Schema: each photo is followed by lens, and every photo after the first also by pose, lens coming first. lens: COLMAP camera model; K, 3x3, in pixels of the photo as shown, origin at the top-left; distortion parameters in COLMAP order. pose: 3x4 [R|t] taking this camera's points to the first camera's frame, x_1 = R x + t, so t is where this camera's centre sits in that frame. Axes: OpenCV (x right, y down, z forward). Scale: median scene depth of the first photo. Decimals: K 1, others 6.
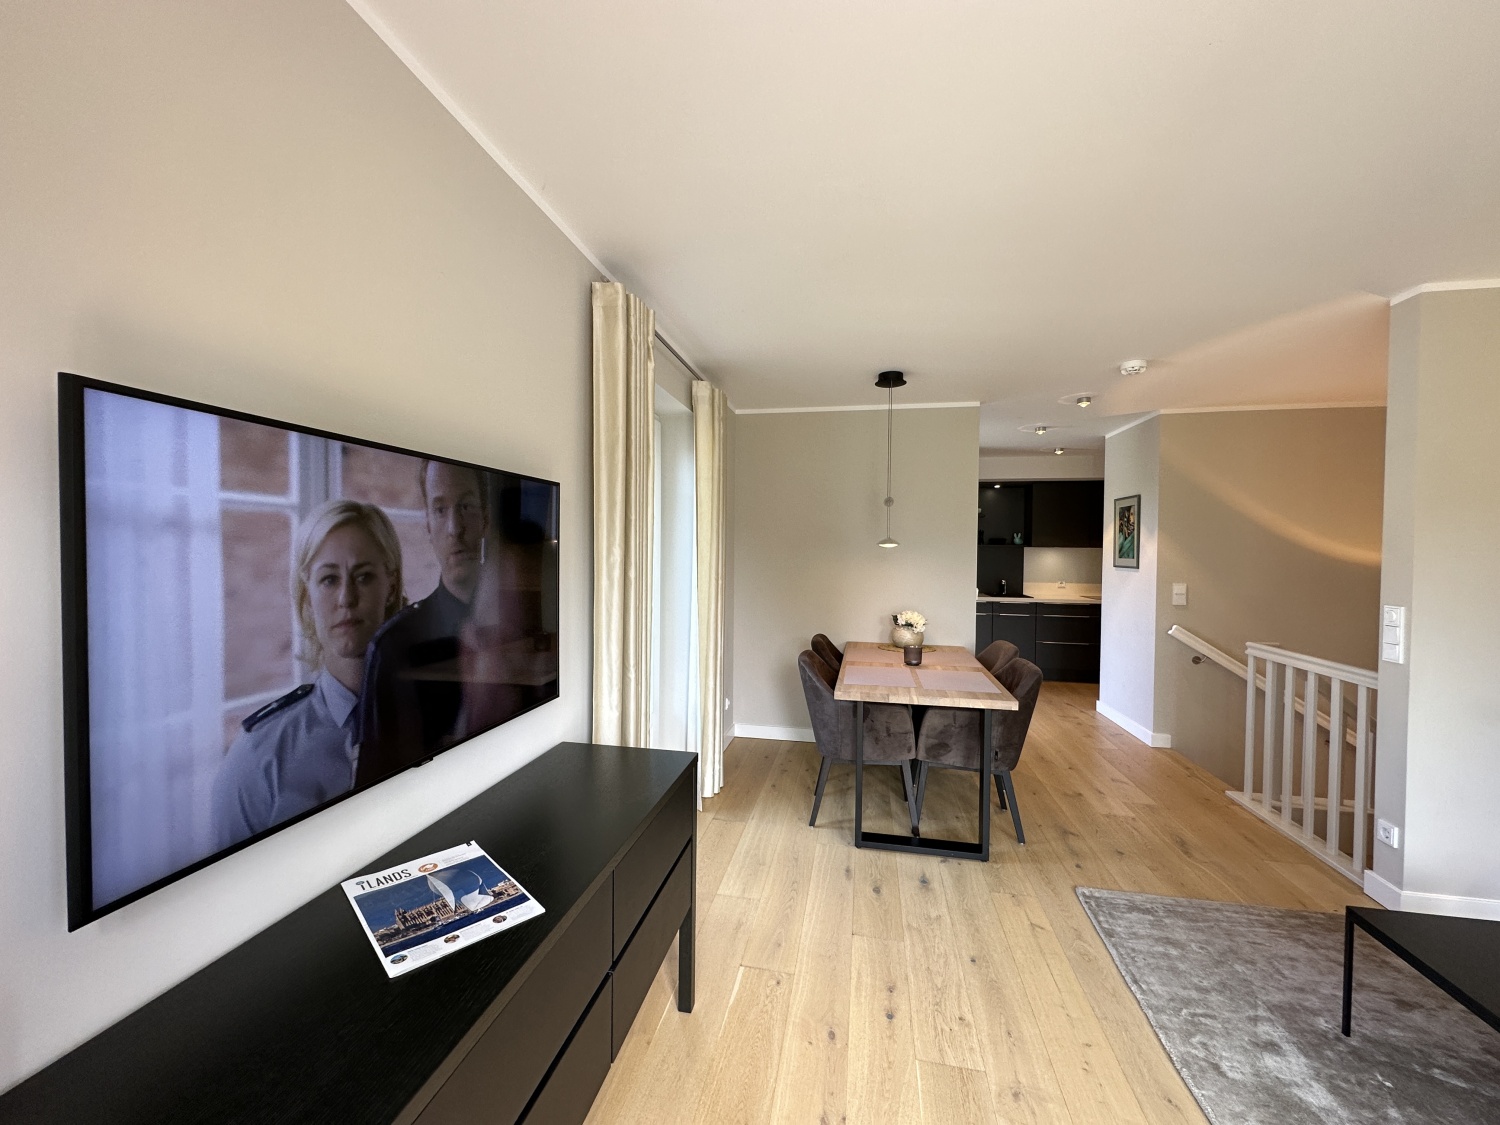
lens RADIAL K [[600.7, 0, 750.0], [0, 600.7, 562.5], [0, 0, 1]] dist [0.000059, 0.000458]
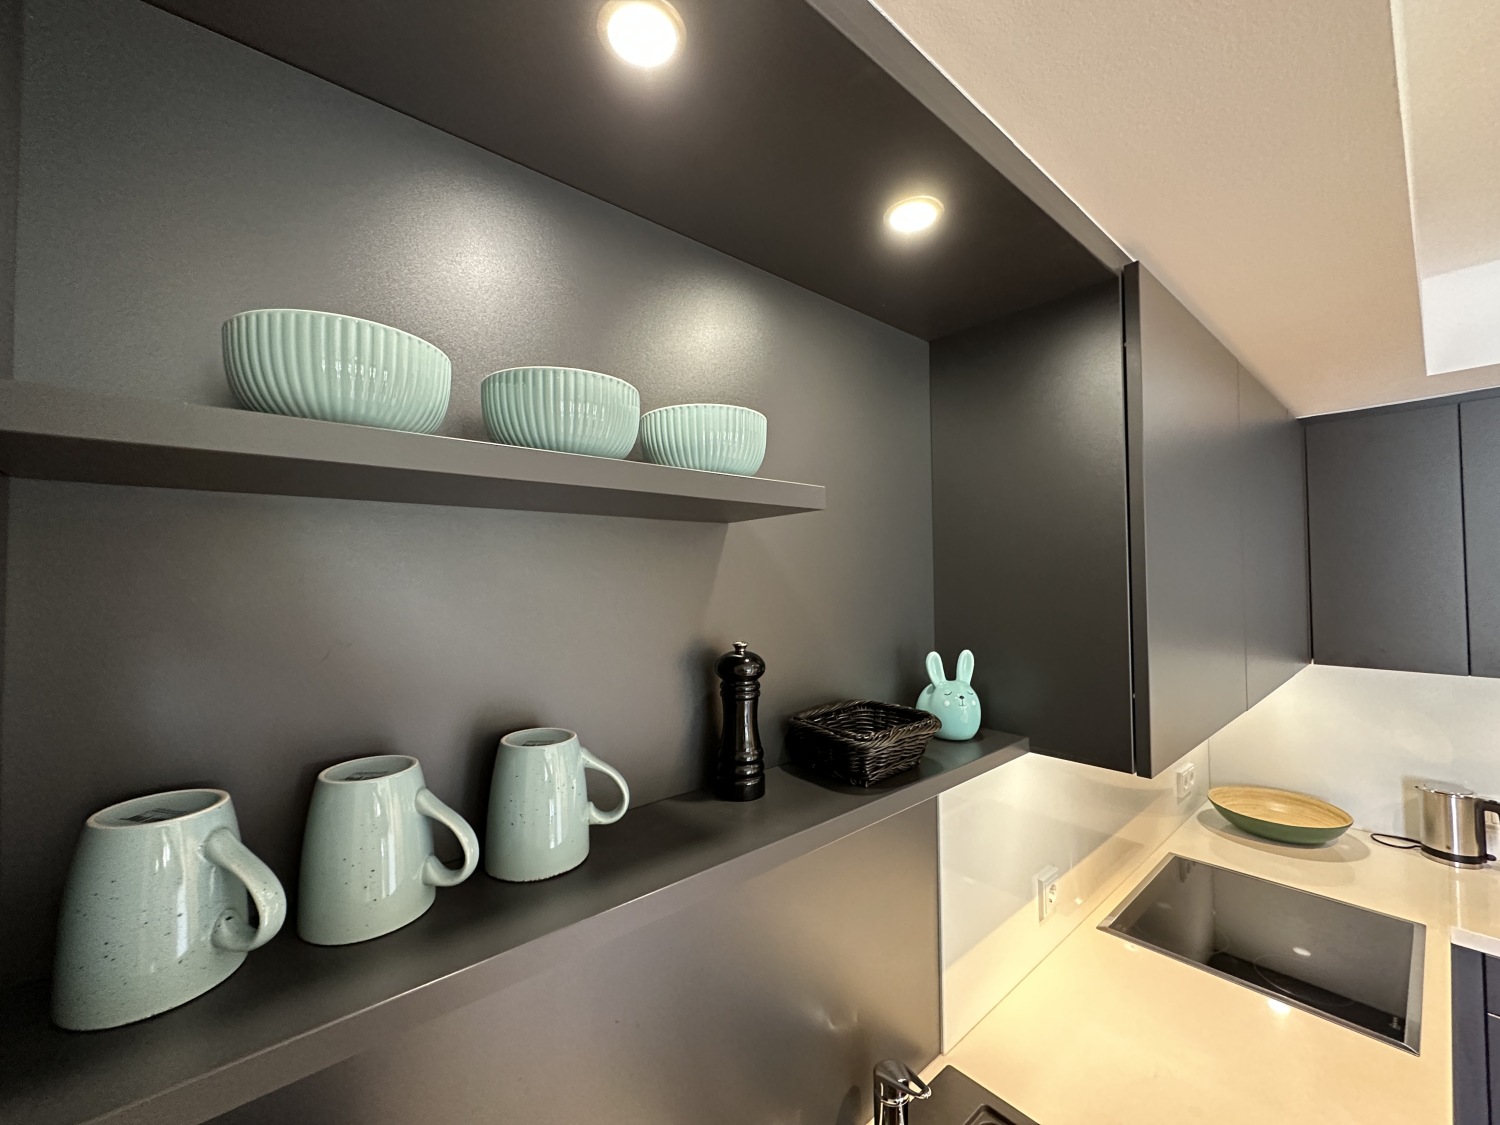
lens RADIAL K [[610.1, 0, 750.0], [0, 610.1, 562.5], [0, 0, 1]] dist [0.013783, 0.000133]
pose [[0.610627, -0.001447, 0.791917, 0.744840], [0.034753, 0.999084, -0.024971, -0.158747], [-0.791156, 0.042770, 0.610118, 2.281445]]
